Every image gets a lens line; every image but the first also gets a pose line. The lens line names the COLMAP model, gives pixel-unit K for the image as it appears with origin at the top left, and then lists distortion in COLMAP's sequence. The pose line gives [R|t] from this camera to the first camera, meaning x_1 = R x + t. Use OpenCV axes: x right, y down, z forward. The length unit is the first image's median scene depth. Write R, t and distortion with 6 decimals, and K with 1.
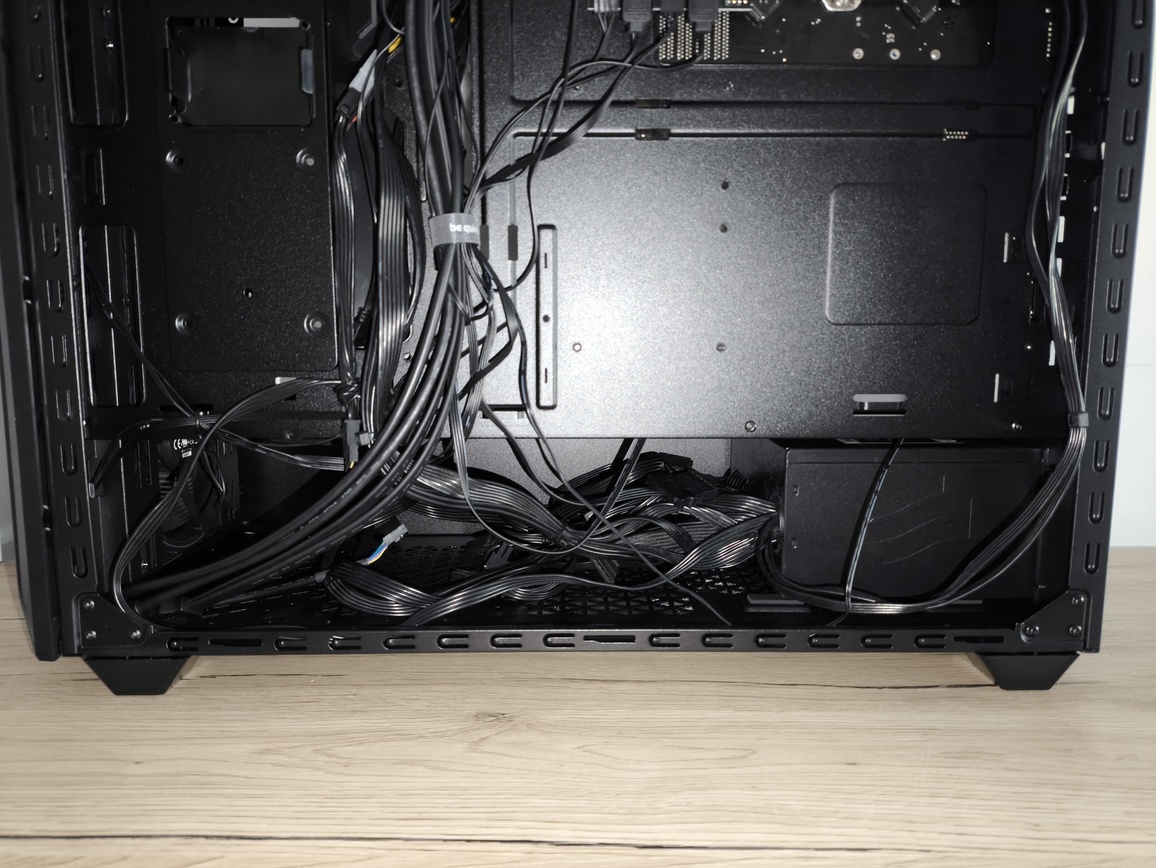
lens RADIAL K [[851.0, 0, 575.2], [0, 851.0, 428.1], [0, 0, 1]] dist [0.028657, -0.024221]
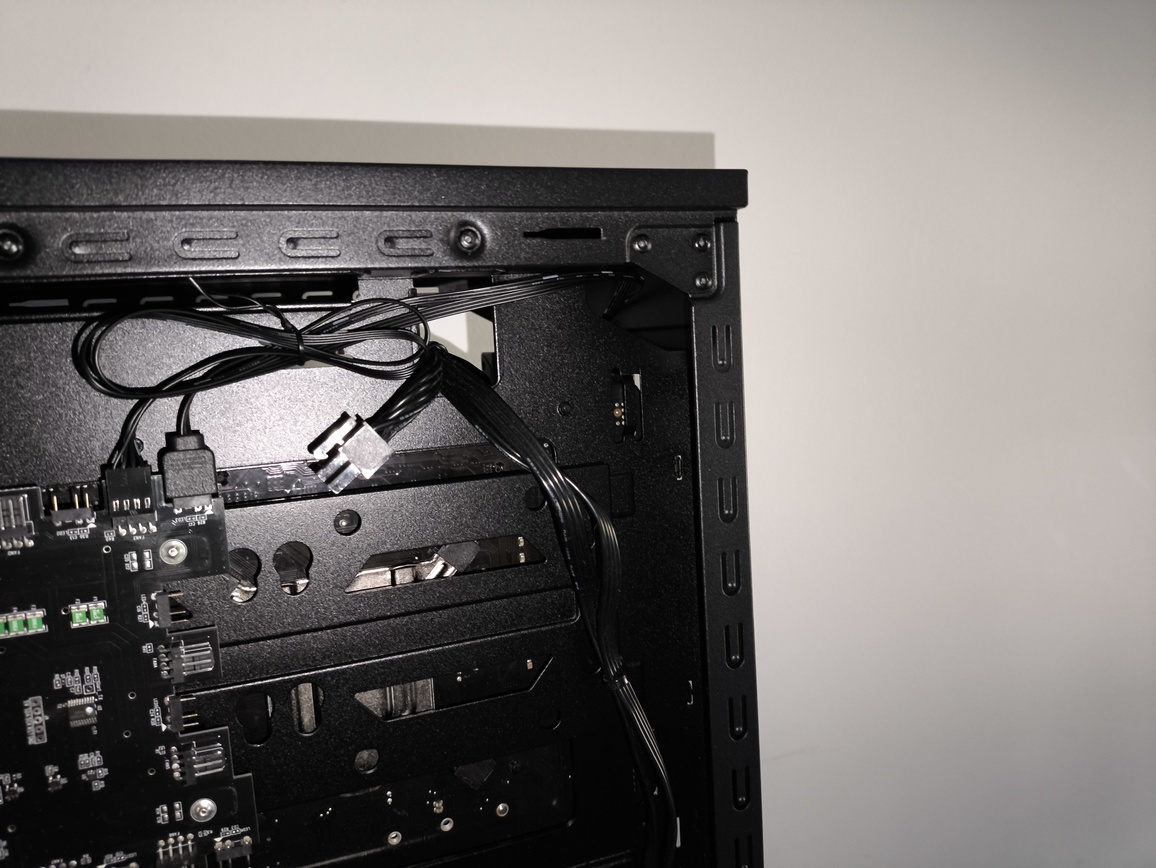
lens RADIAL K [[851.0, 0, 579.1], [0, 851.0, 437.8], [0, 0, 1]] dist [0.028657, -0.024221]
pose [[0.934045, -0.103275, 0.341899, 0.265988], [0.114632, 0.993321, -0.013121, -0.737394], [-0.338260, 0.051449, 0.939645, 0.275891]]
